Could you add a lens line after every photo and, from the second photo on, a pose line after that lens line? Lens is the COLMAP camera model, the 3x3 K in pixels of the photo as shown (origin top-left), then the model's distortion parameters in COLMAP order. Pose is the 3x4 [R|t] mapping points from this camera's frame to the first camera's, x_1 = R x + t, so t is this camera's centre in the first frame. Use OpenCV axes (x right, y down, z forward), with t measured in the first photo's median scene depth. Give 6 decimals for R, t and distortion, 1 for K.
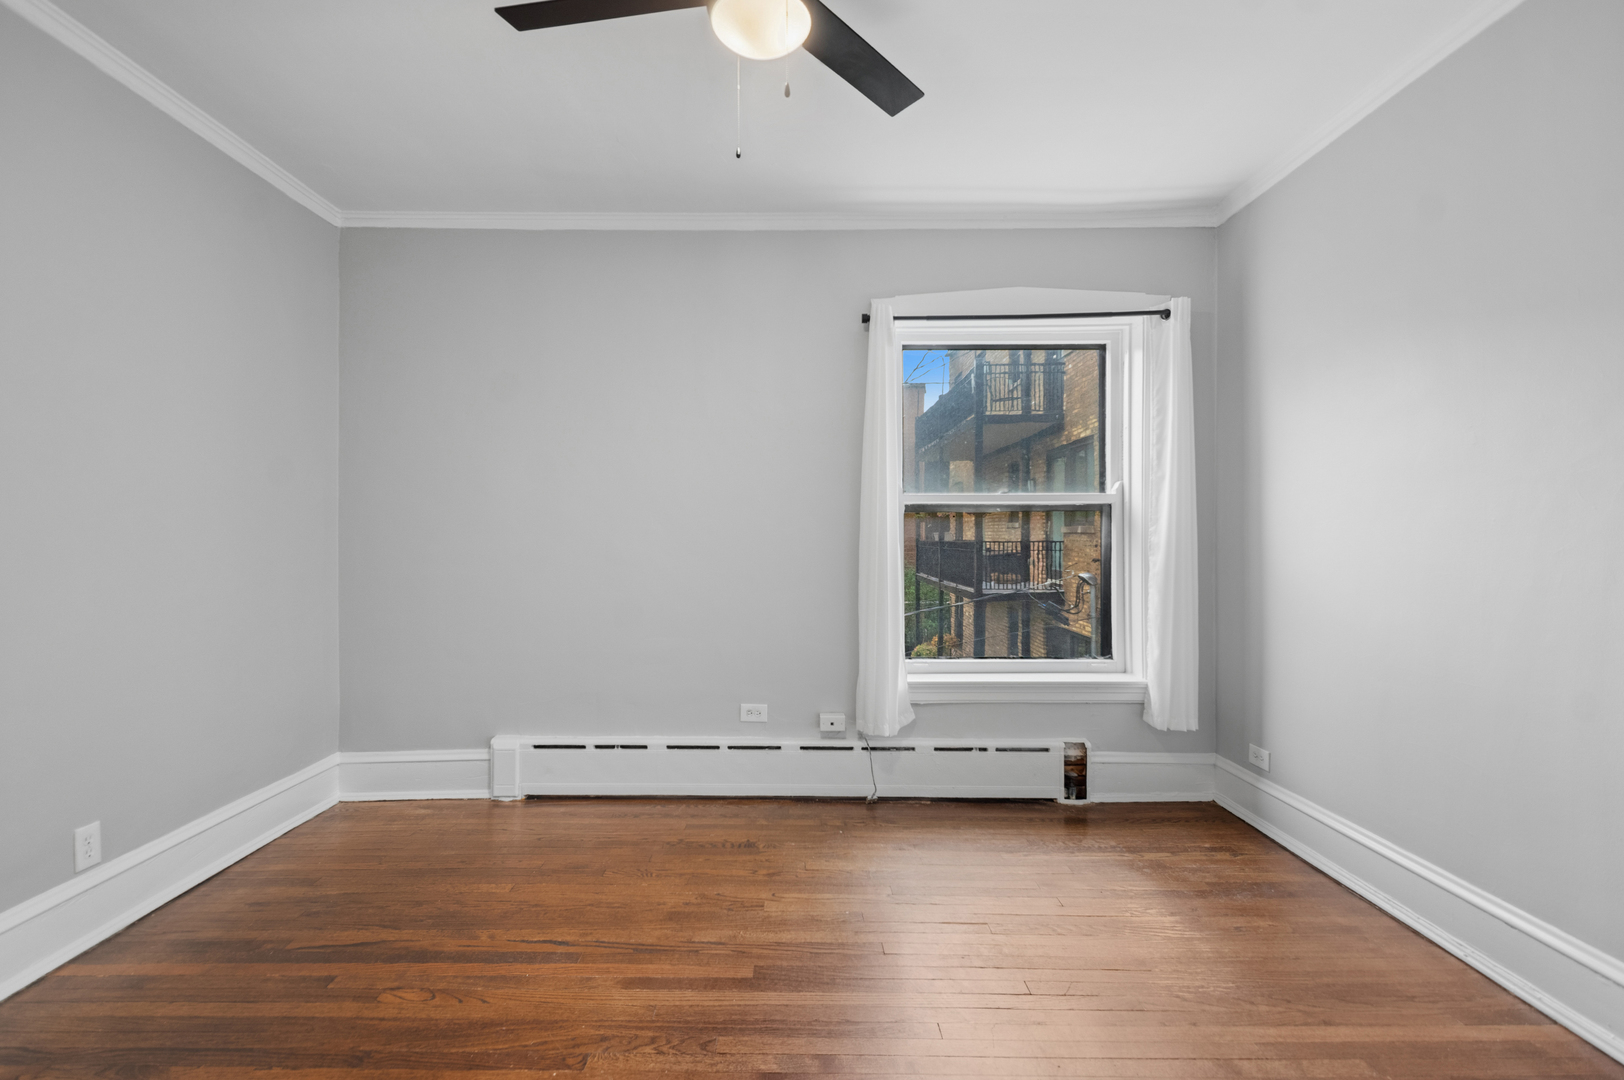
lens RADIAL K [[724.5, 0, 808.3], [0, 724.5, 540.8], [0, 0, 1]] dist [0.009541, -0.007278]
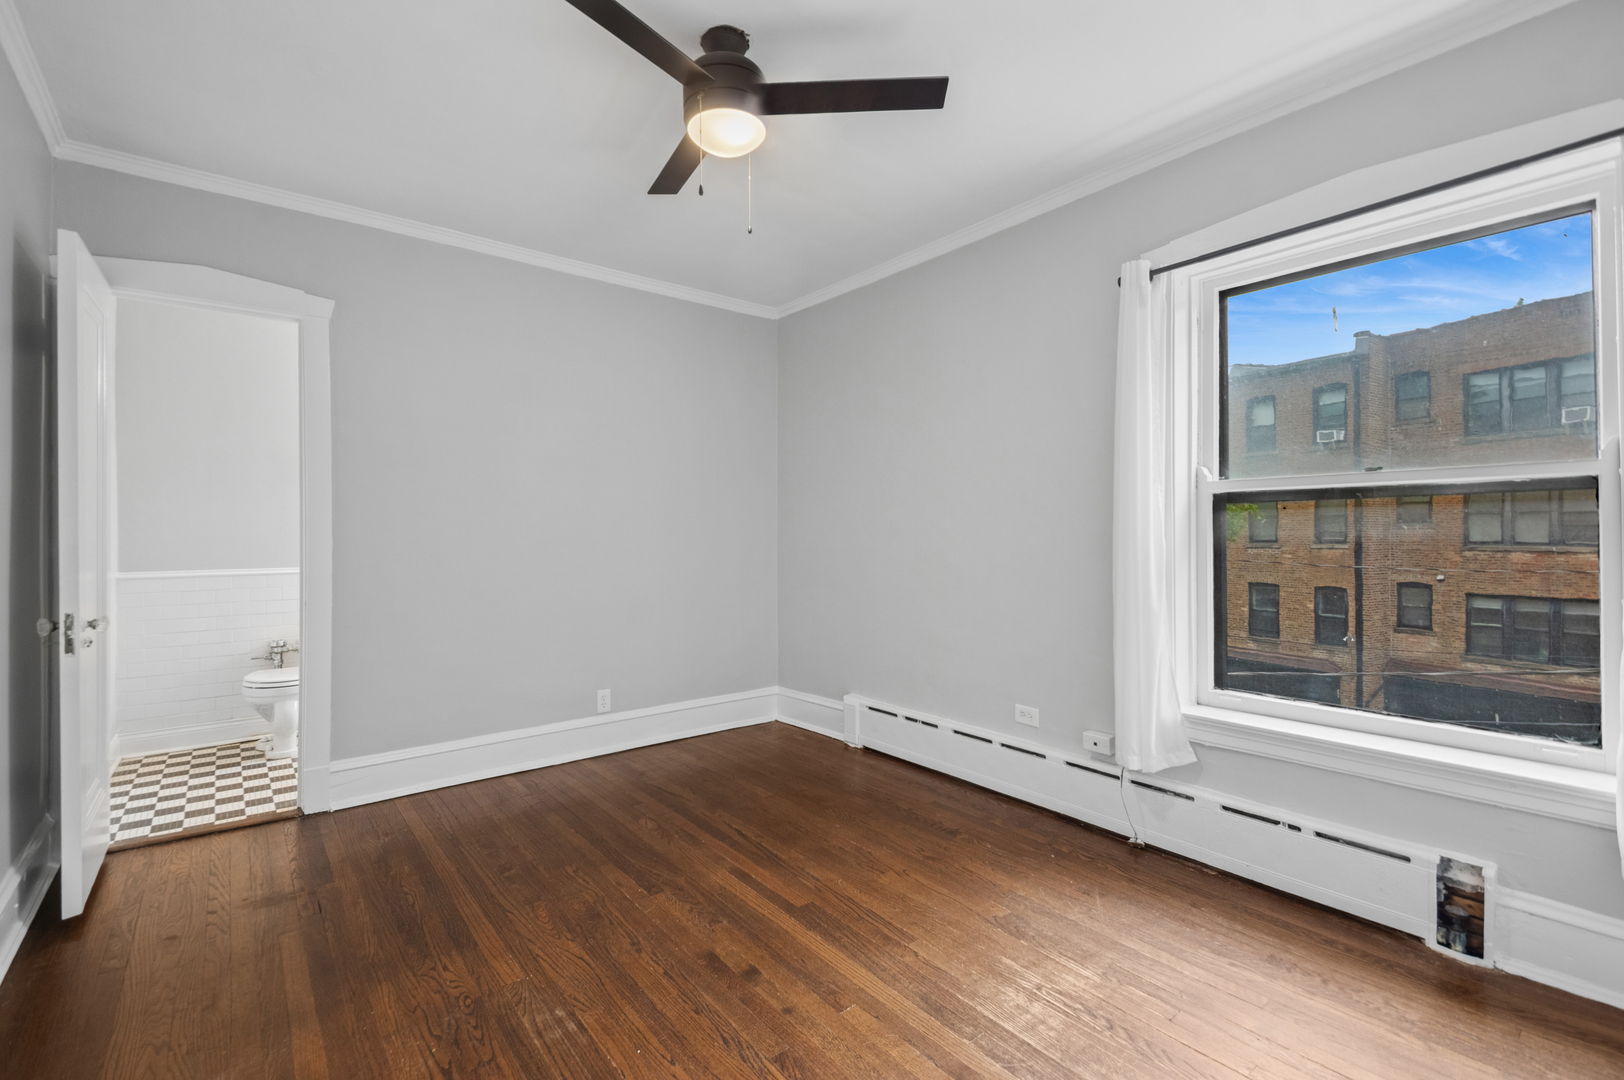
lens RADIAL K [[724.5, 0, 801.4], [0, 724.5, 533.6], [0, 0, 1]] dist [0.009541, -0.007278]
pose [[0.613531, -0.003057, -0.789665, 0.517195], [-0.002806, 0.999978, -0.006052, -0.000064], [0.789666, 0.005928, 0.613509, 0.164274]]
